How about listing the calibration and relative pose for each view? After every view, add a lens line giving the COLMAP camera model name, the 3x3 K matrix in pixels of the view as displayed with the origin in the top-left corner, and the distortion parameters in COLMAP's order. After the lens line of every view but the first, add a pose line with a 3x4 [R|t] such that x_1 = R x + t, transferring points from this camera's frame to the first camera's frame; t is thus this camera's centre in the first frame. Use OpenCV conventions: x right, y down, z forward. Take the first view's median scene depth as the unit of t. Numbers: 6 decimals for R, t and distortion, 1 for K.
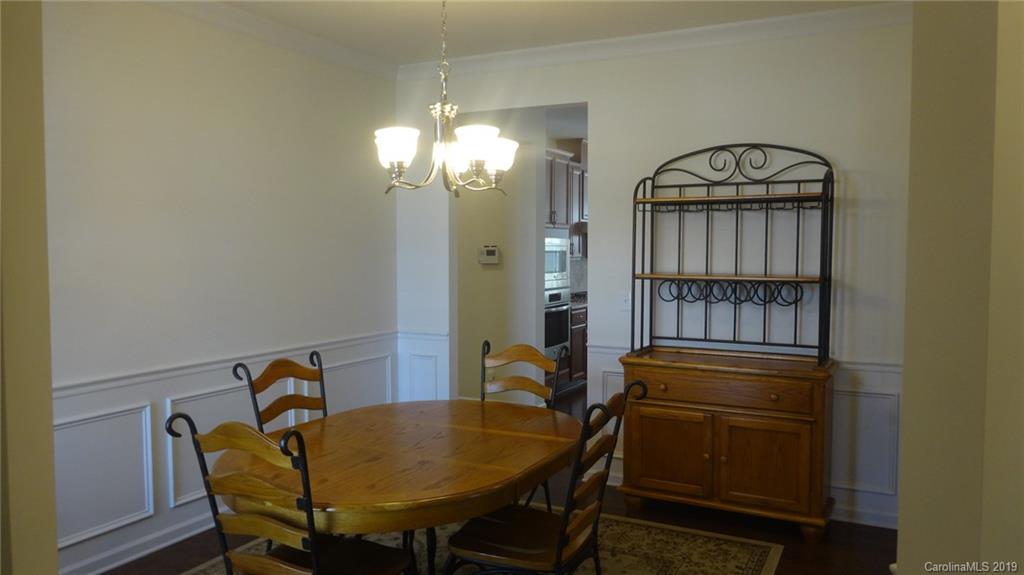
lens RADIAL K [[753.5, 0, 511.3], [0, 753.5, 289.5], [0, 0, 1]] dist [-0.007944, 0.003249]
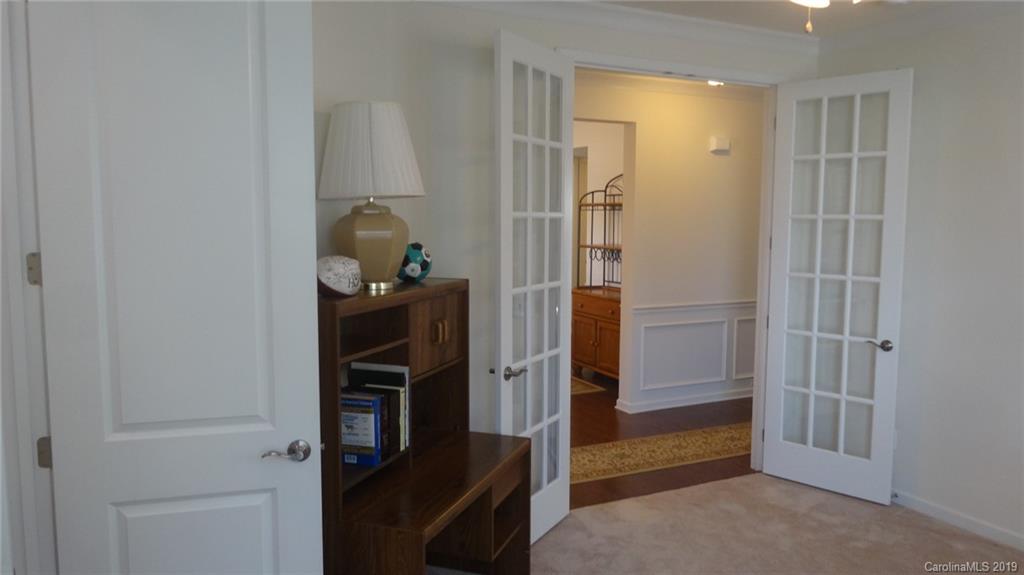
lens RADIAL K [[753.5, 0, 512.0], [0, 753.5, 286.1], [0, 0, 1]] dist [-0.007944, 0.003249]
pose [[0.807814, 0.056658, -0.586709, 1.184490], [-0.035430, 0.998237, 0.047617, -0.000892], [0.588372, -0.017678, 0.808397, -0.623860]]
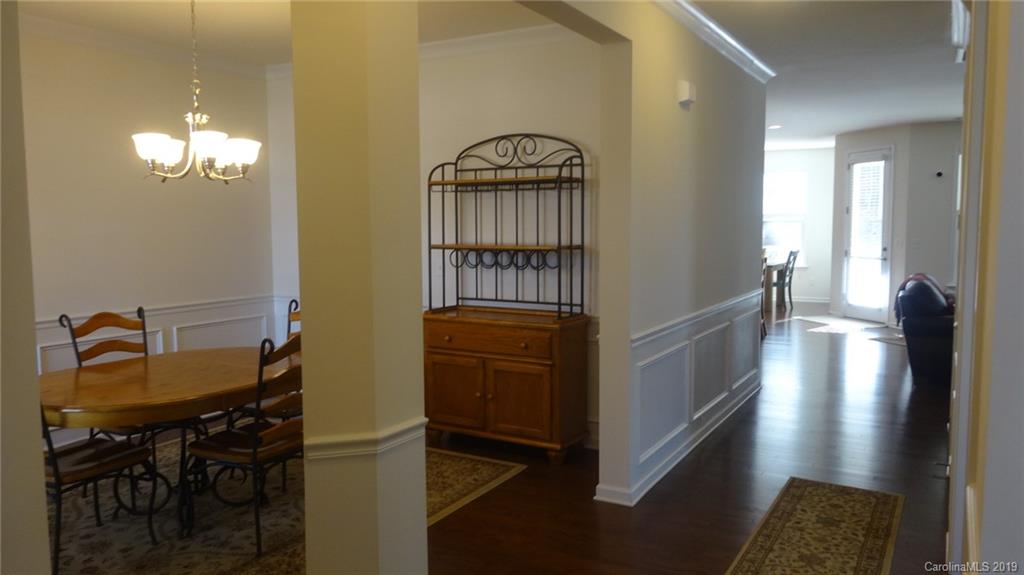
lens RADIAL K [[753.5, 0, 510.3], [0, 753.5, 286.8], [0, 0, 1]] dist [-0.007944, 0.003249]
pose [[0.999031, -0.003682, -0.043858, 0.362859], [0.005013, 0.999529, 0.030281, 0.011563], [0.043726, -0.030471, 0.998579, -0.201510]]
